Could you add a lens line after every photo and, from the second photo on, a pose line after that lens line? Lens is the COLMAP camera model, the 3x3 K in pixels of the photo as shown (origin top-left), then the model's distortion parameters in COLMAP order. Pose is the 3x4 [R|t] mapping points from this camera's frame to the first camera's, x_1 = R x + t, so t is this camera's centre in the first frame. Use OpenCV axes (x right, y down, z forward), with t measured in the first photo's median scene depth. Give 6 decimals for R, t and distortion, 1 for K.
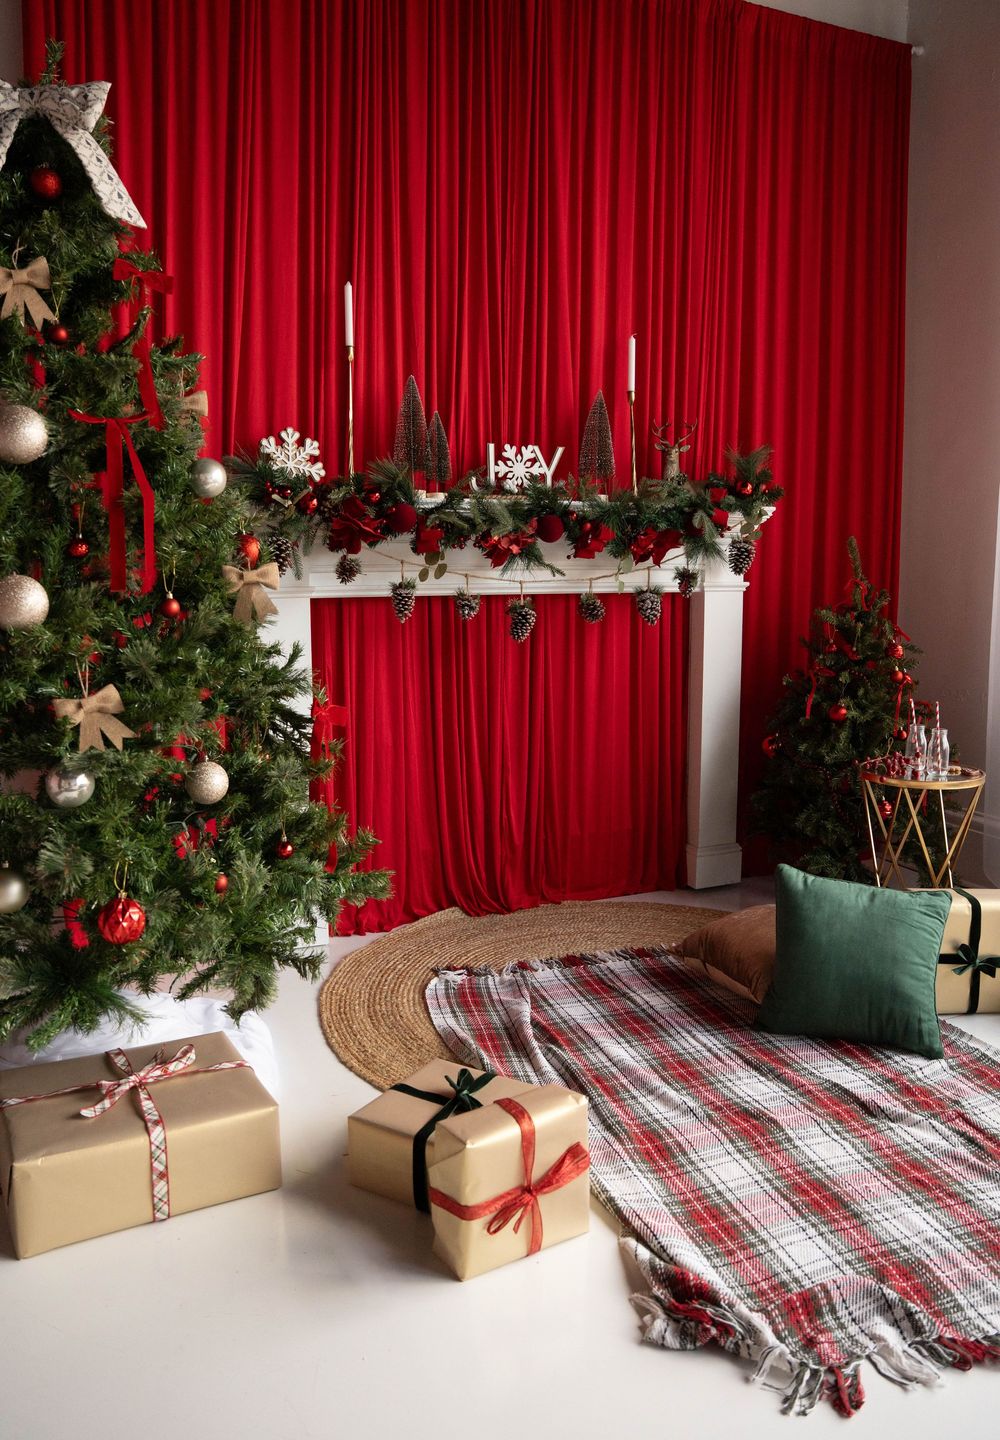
lens RADIAL K [[1069.6, 0, 499.3], [0, 1069.6, 692.6], [0, 0, 1]] dist [-0.143852, 0.100142]
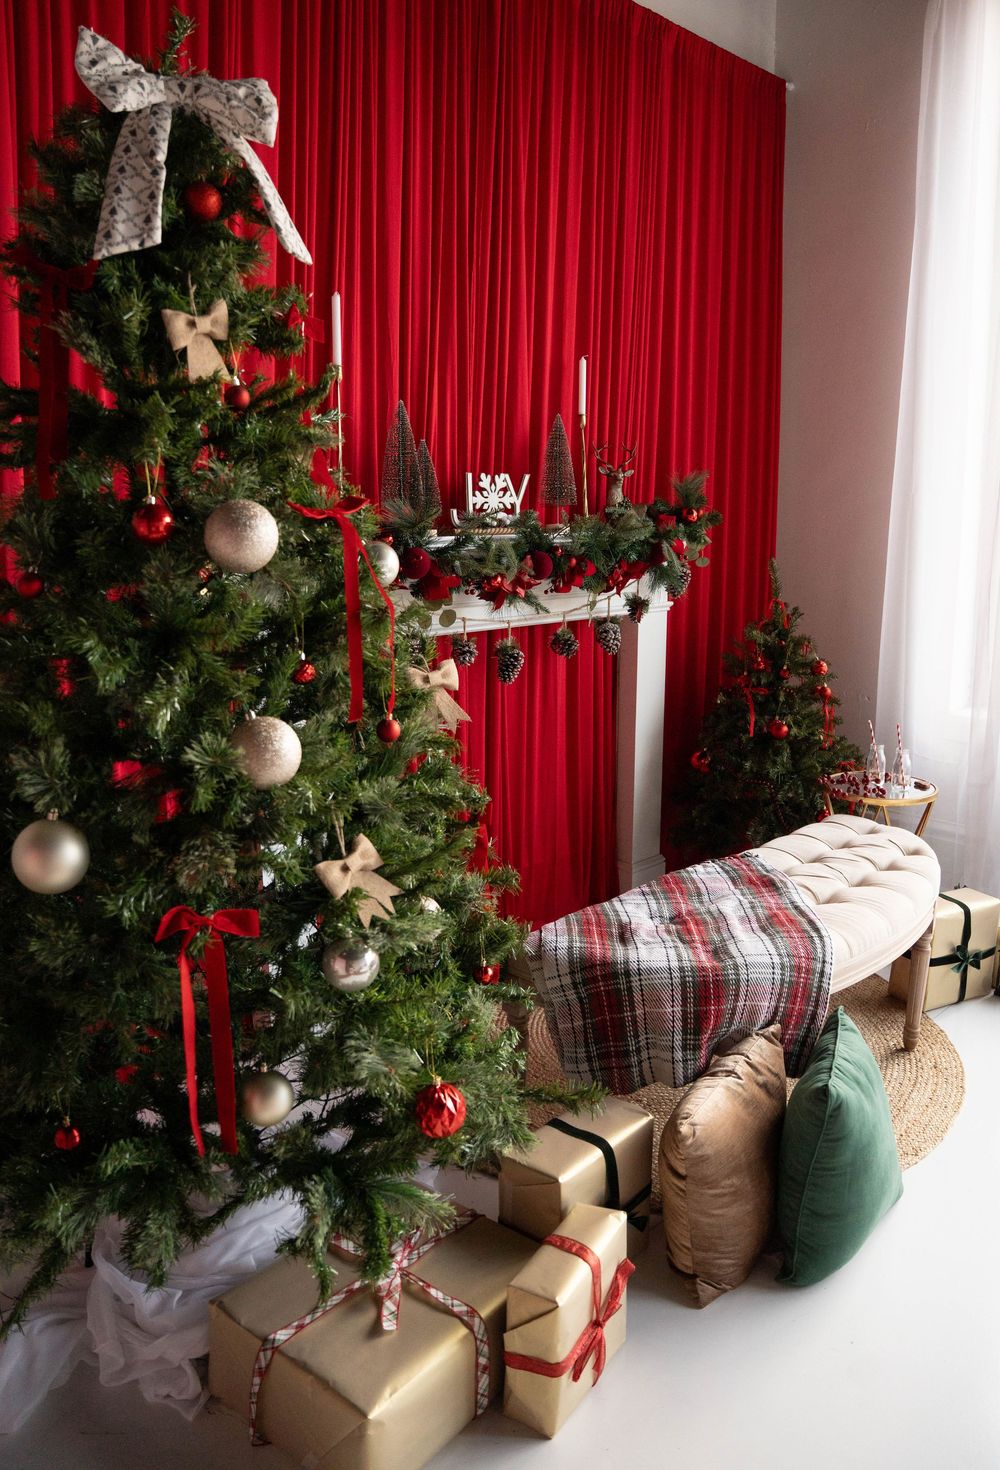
lens RADIAL K [[1099.1, 0, 515.5], [0, 1099.1, 685.4], [0, 0, 1]] dist [-0.117991, 0.030523]
pose [[0.927788, -0.058004, 0.368571, -0.361151], [0.040146, 0.997626, 0.055944, -0.108009], [-0.370941, -0.037107, 0.927915, 0.091405]]
